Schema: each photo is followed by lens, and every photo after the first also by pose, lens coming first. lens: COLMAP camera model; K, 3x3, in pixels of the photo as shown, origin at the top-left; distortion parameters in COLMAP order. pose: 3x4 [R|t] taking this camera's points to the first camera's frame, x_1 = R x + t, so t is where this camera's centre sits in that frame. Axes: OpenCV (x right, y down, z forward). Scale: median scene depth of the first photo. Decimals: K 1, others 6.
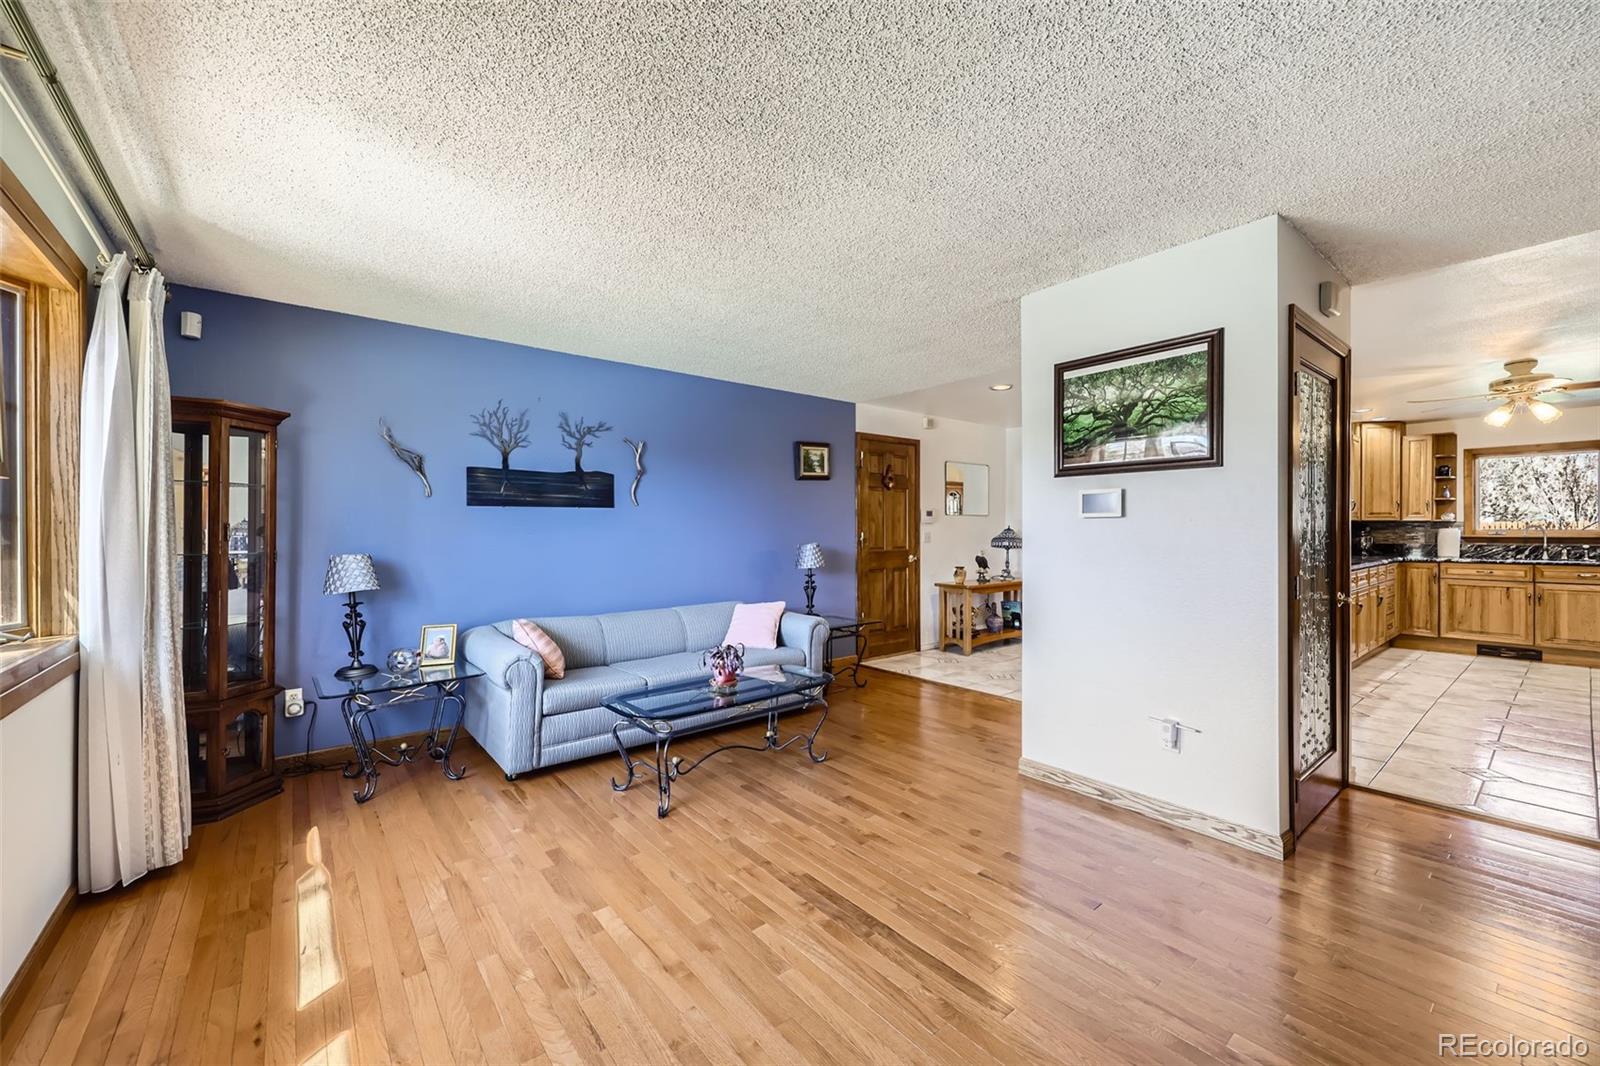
lens RADIAL K [[641.3, 0, 790.1], [0, 641.3, 523.4], [0, 0, 1]] dist [0.000448, -0.000080]
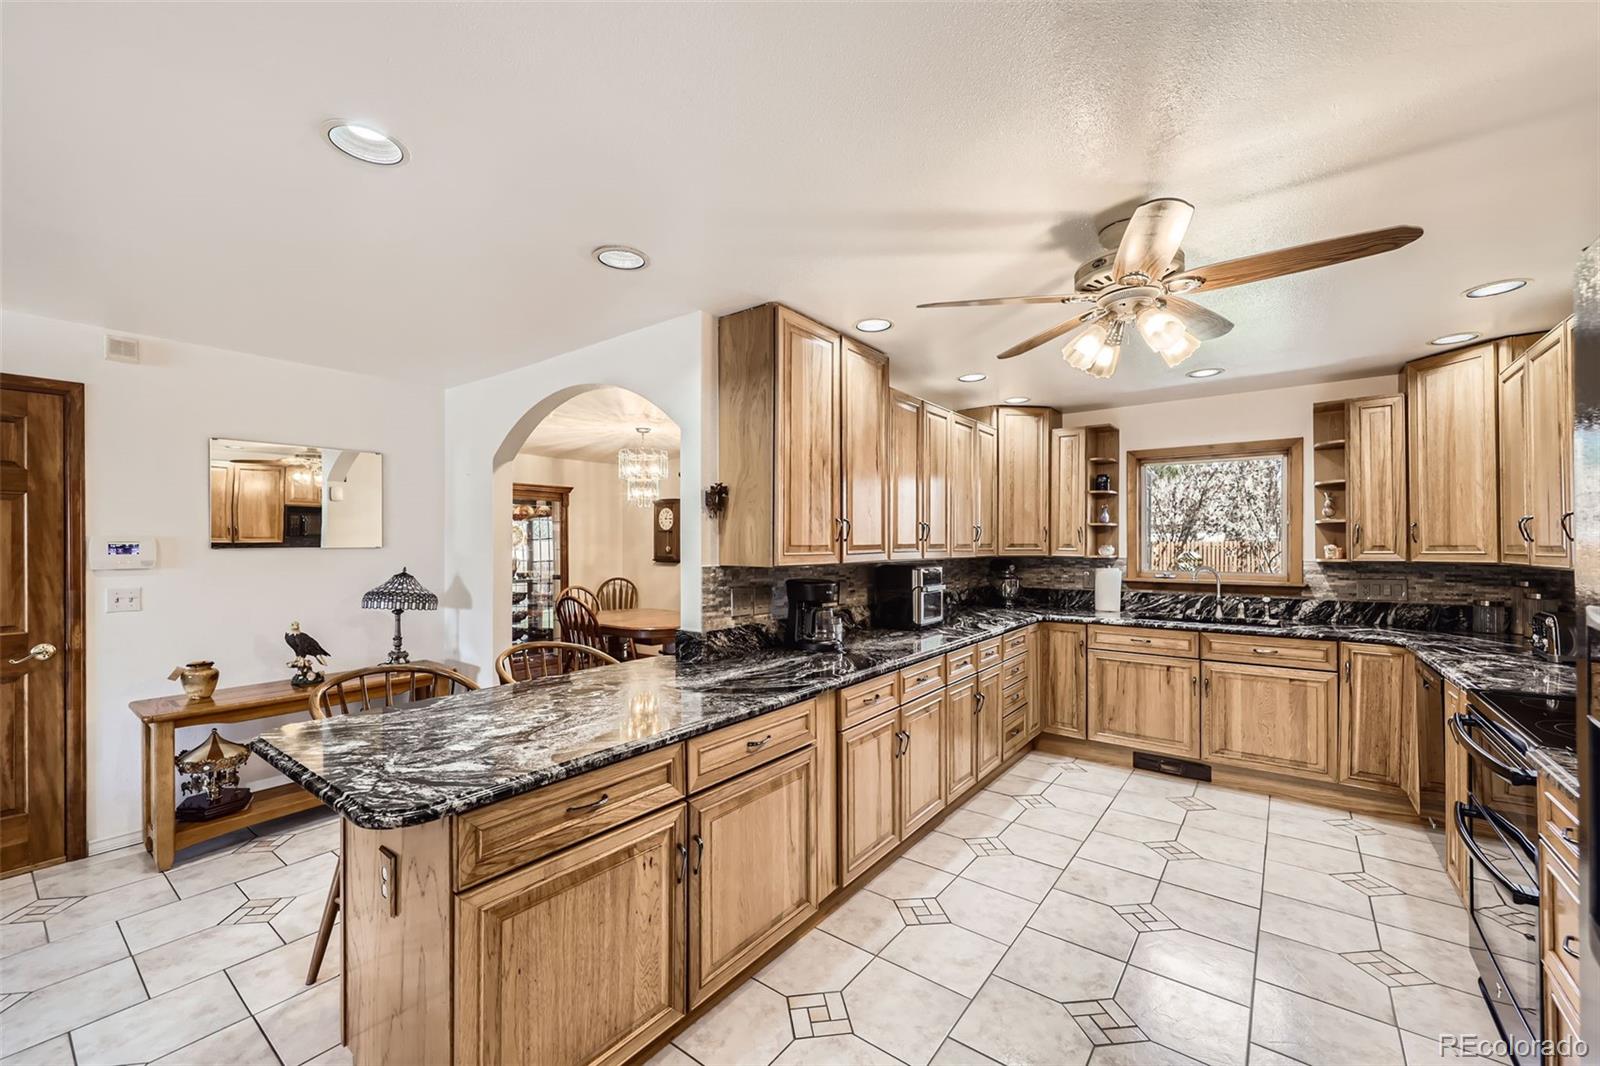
lens RADIAL K [[645.8, 0, 800.0], [0, 645.8, 533.0], [0, 0, 1]] dist [0.000464, 0.000058]
pose [[0.970077, 0.004930, 0.242749, 0.574087], [-0.004099, 0.999984, -0.003929, -0.026078], [-0.242764, 0.002816, 0.970081, 0.441402]]
